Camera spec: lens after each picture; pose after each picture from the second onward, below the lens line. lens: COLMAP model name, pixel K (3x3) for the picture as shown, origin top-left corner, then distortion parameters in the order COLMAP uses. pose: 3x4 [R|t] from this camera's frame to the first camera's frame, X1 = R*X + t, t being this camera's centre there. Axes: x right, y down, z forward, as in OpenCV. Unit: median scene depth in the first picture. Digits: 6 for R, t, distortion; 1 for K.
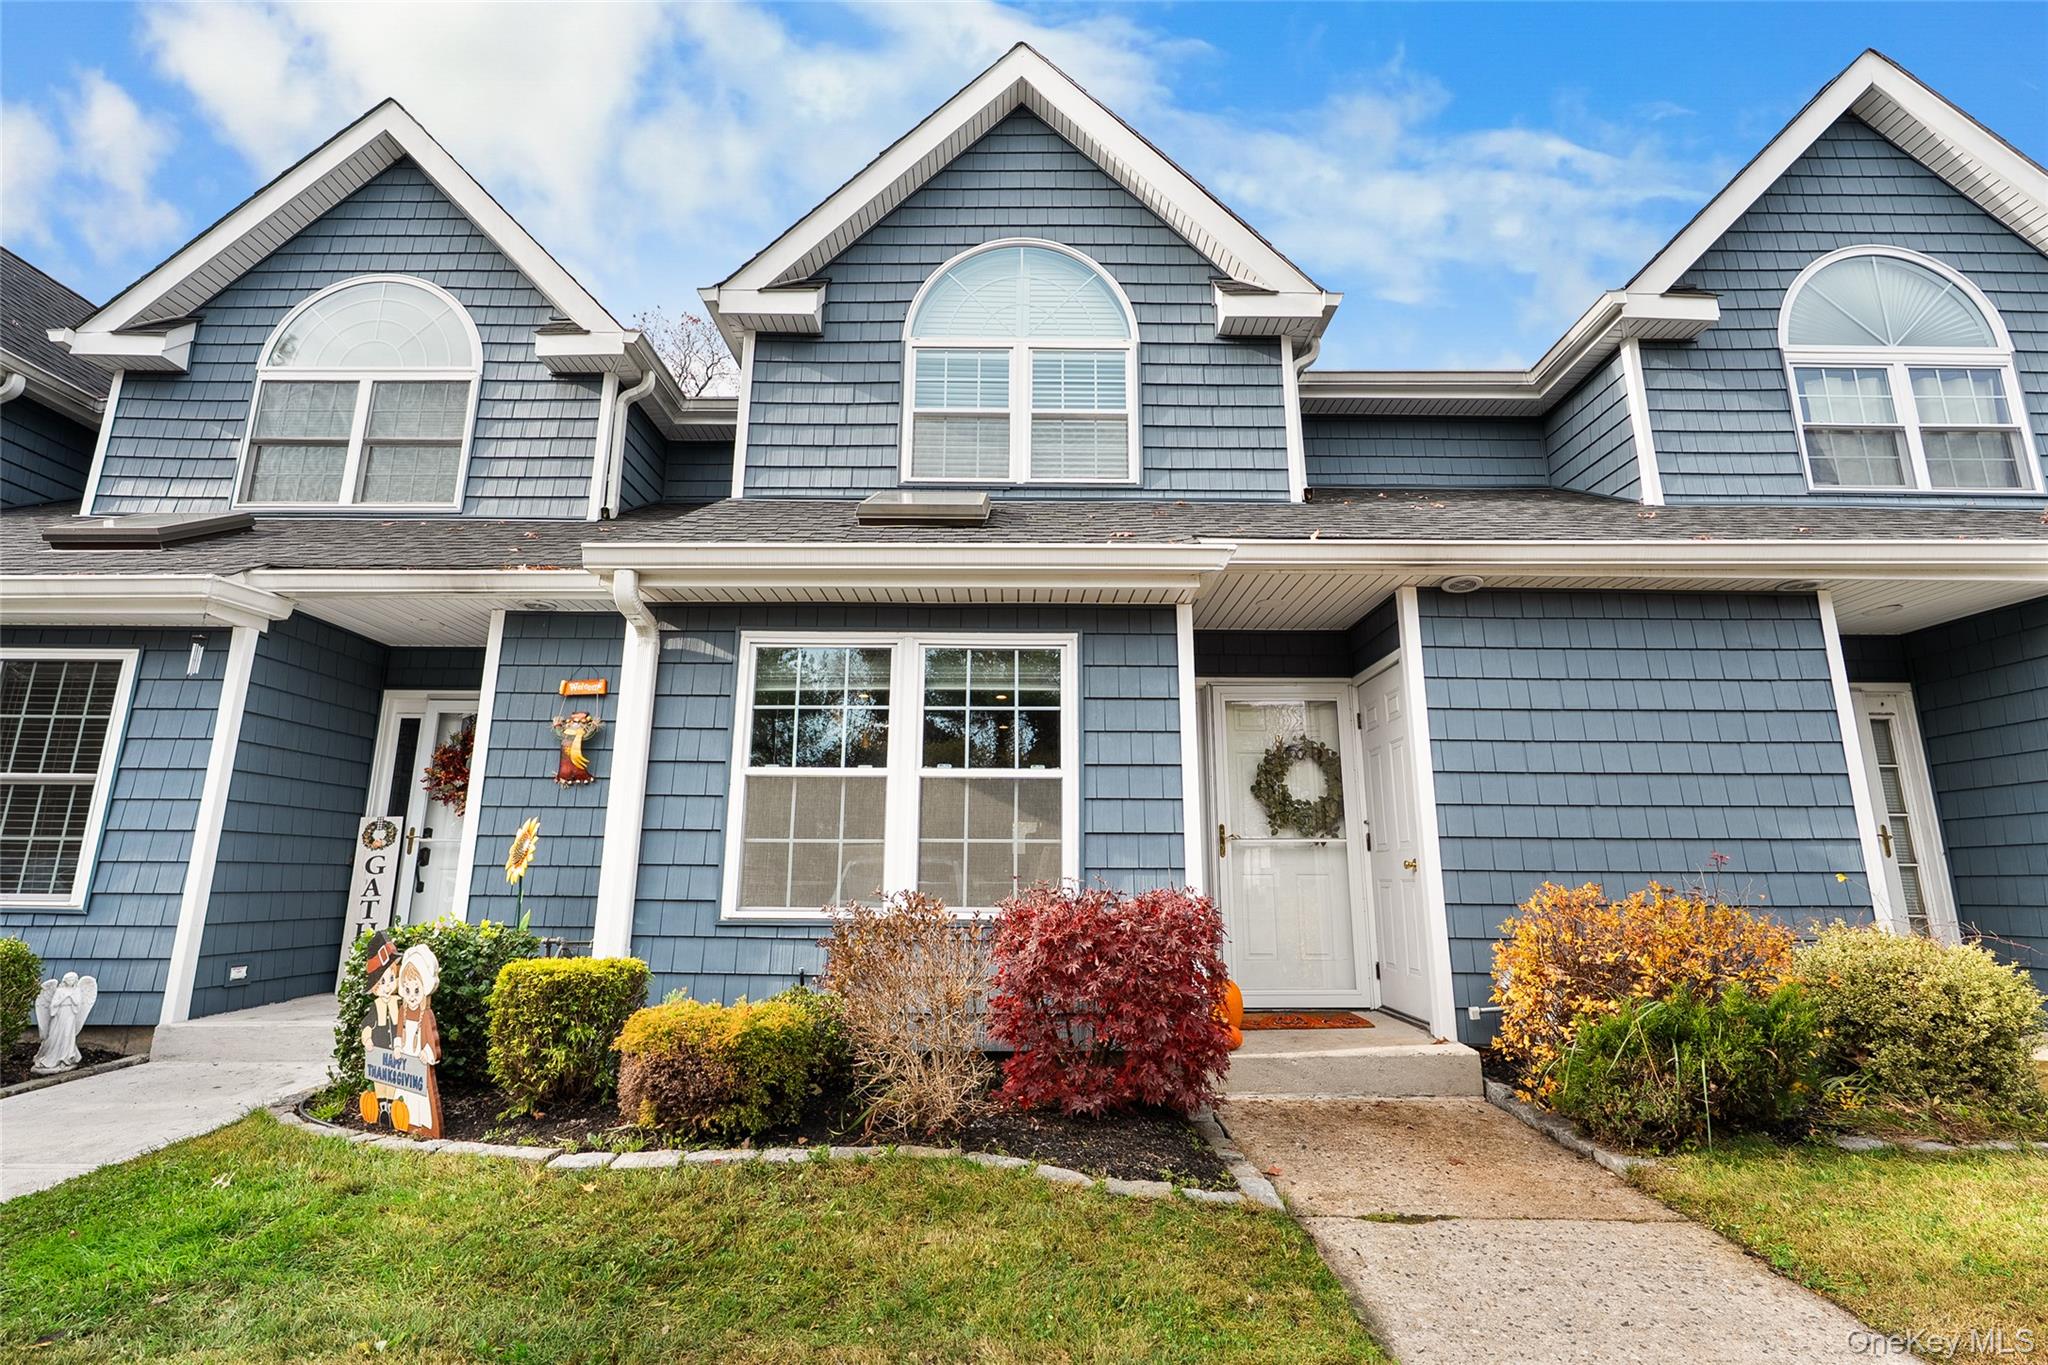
lens RADIAL K [[923.8, 0, 1023.9], [0, 923.8, 666.6], [0, 0, 1]] dist [-0.007822, 0.001727]
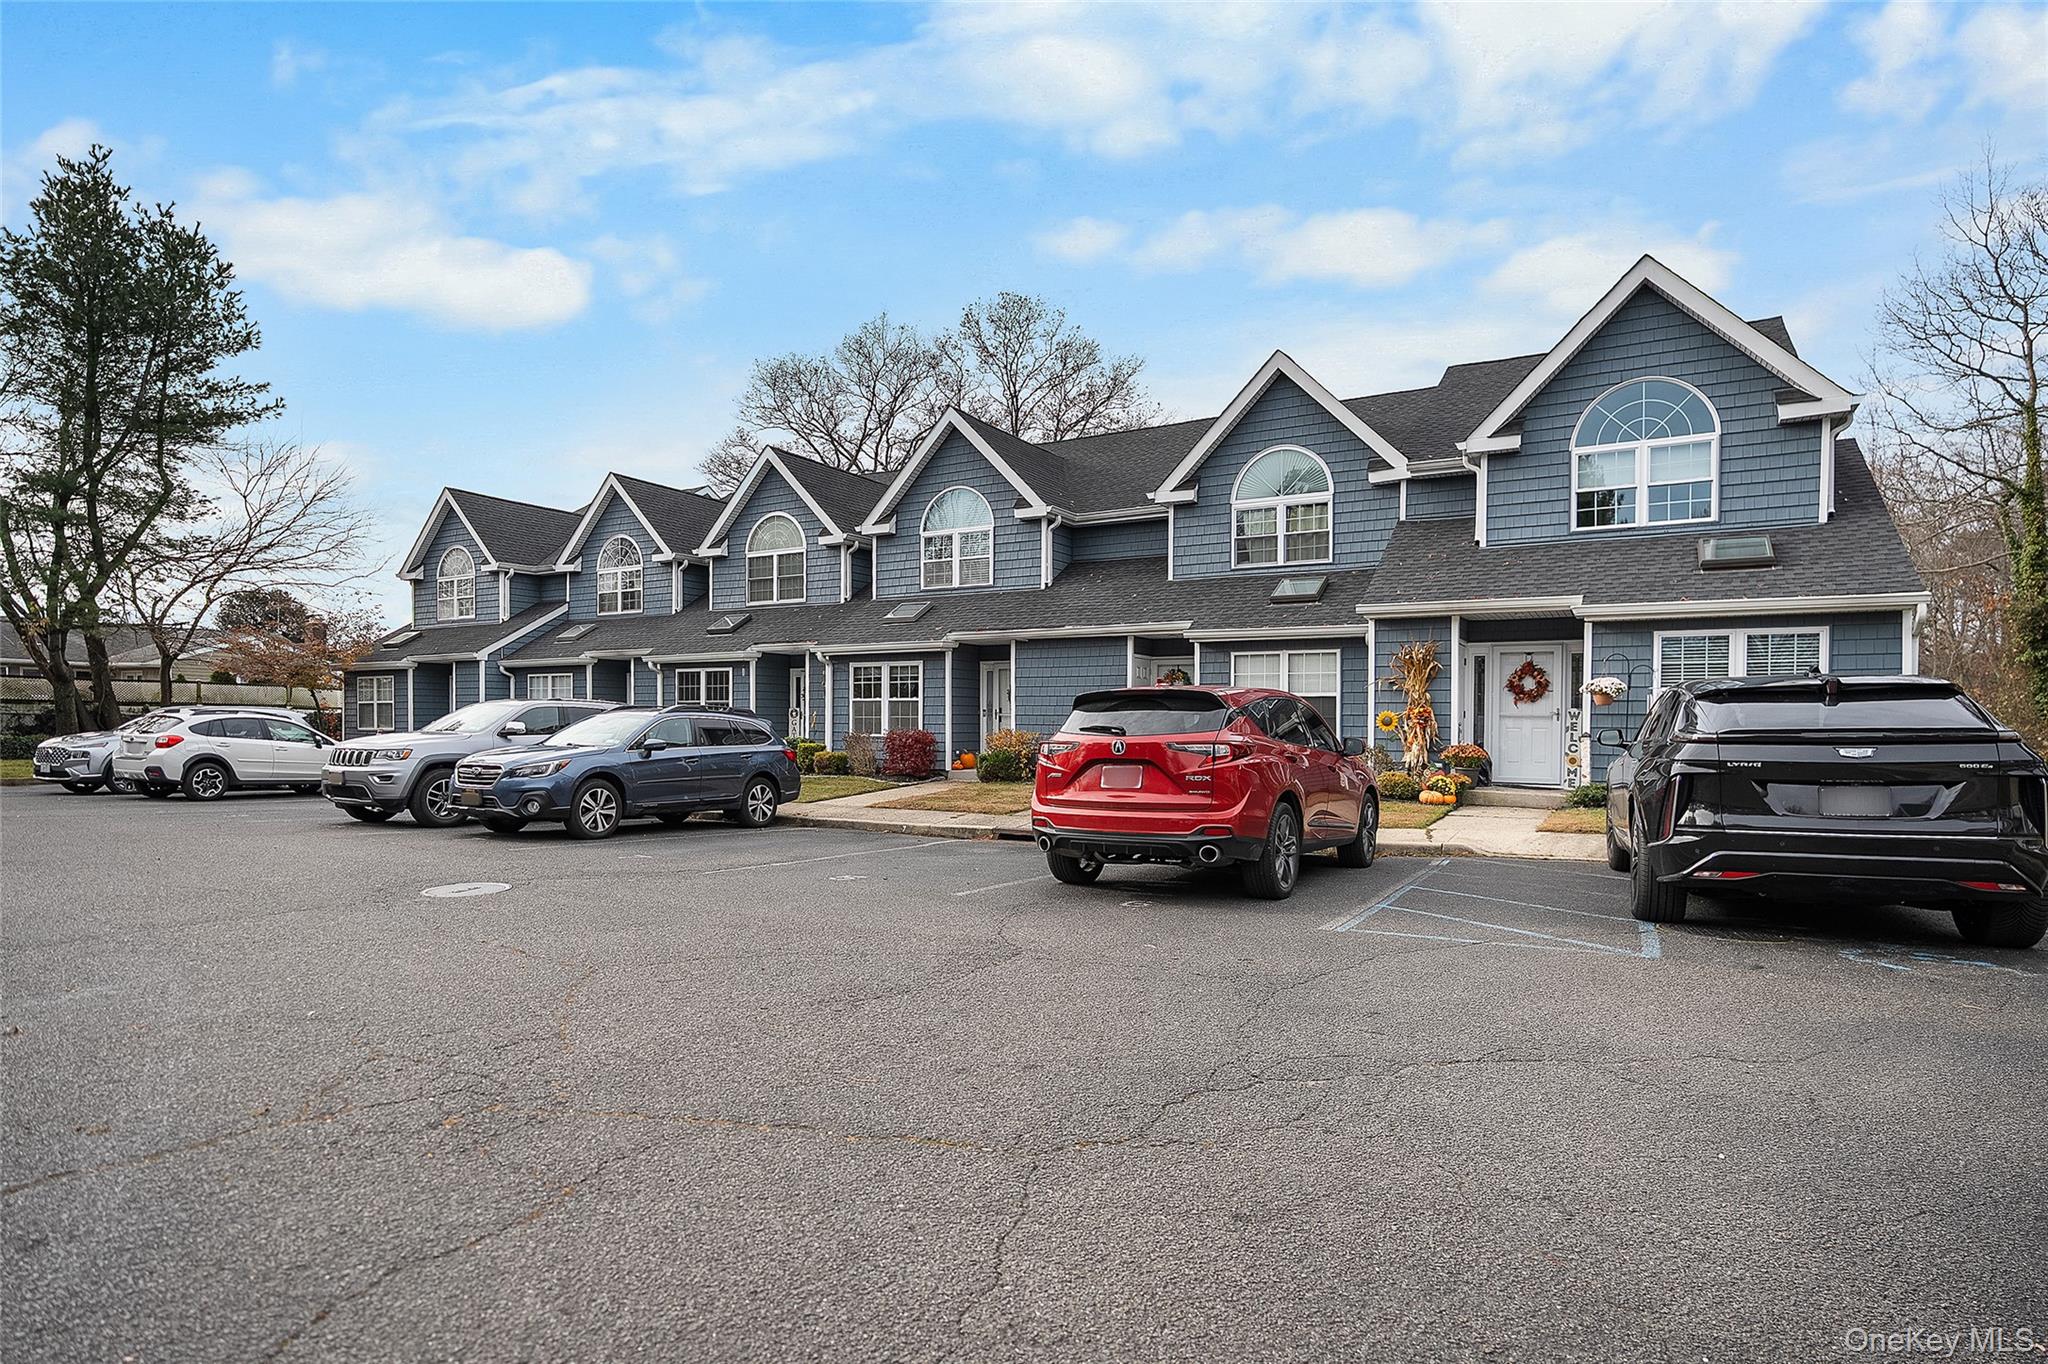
lens RADIAL K [[1059.5, 0, 1026.3], [0, 1059.5, 701.7], [0, 0, 1]] dist [-0.004891, 0.000644]
pose [[0.873669, -0.013067, -0.486346, 2.218732], [0.115617, 0.976579, 0.181454, -0.533641], [0.472584, -0.214760, 0.854718, -2.189166]]
